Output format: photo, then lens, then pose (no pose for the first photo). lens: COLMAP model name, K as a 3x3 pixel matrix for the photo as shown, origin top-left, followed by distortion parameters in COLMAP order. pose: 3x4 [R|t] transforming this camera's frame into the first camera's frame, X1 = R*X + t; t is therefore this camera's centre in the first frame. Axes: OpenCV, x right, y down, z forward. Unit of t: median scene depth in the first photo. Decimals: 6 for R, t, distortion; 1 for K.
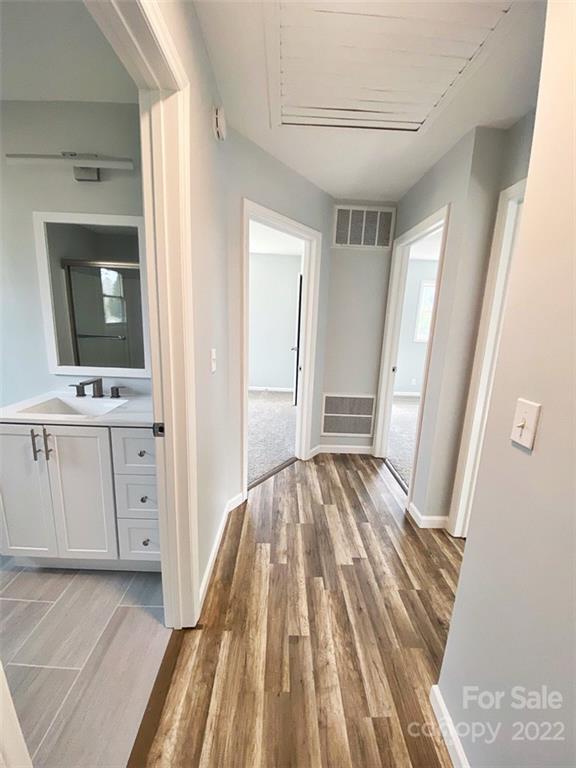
lens RADIAL K [[308.9, 0, 287.1], [0, 308.9, 380.1], [0, 0, 1]] dist [-0.006380, -0.005401]
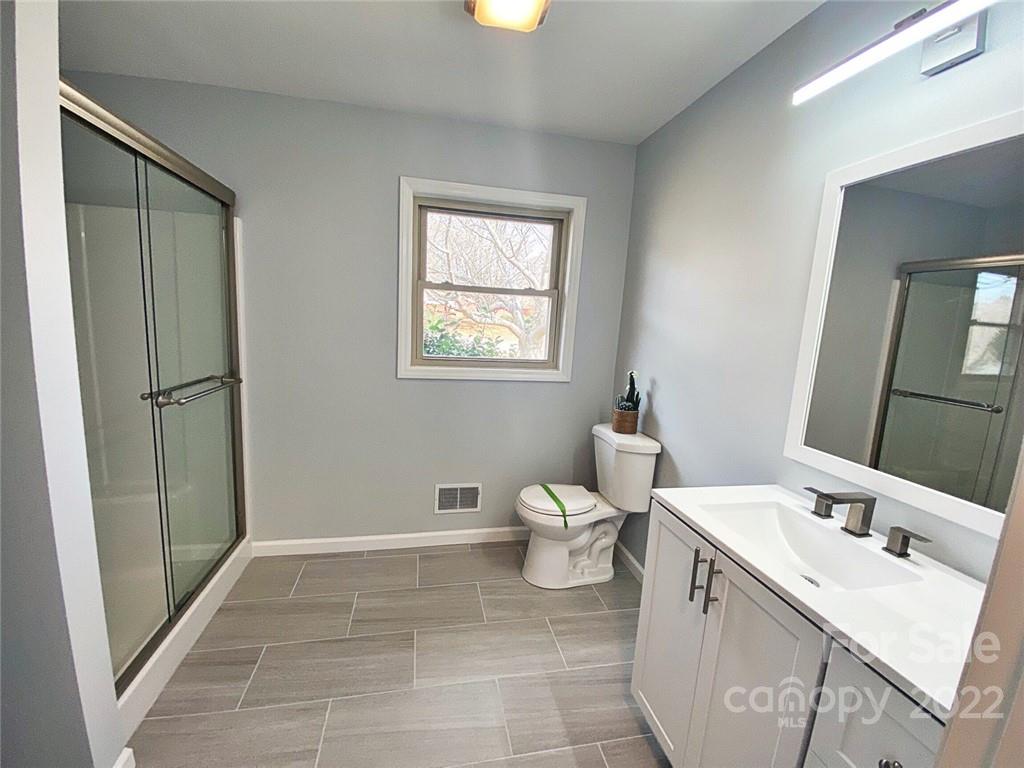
lens RADIAL K [[411.9, 0, 508.5], [0, 411.9, 388.8], [0, 0, 1]] dist [-0.006380, -0.005401]
pose [[0.179563, 0.120632, -0.976322, -0.144234], [-0.237723, 0.968361, 0.075926, -0.077414], [0.954591, 0.218461, 0.202559, 0.344840]]
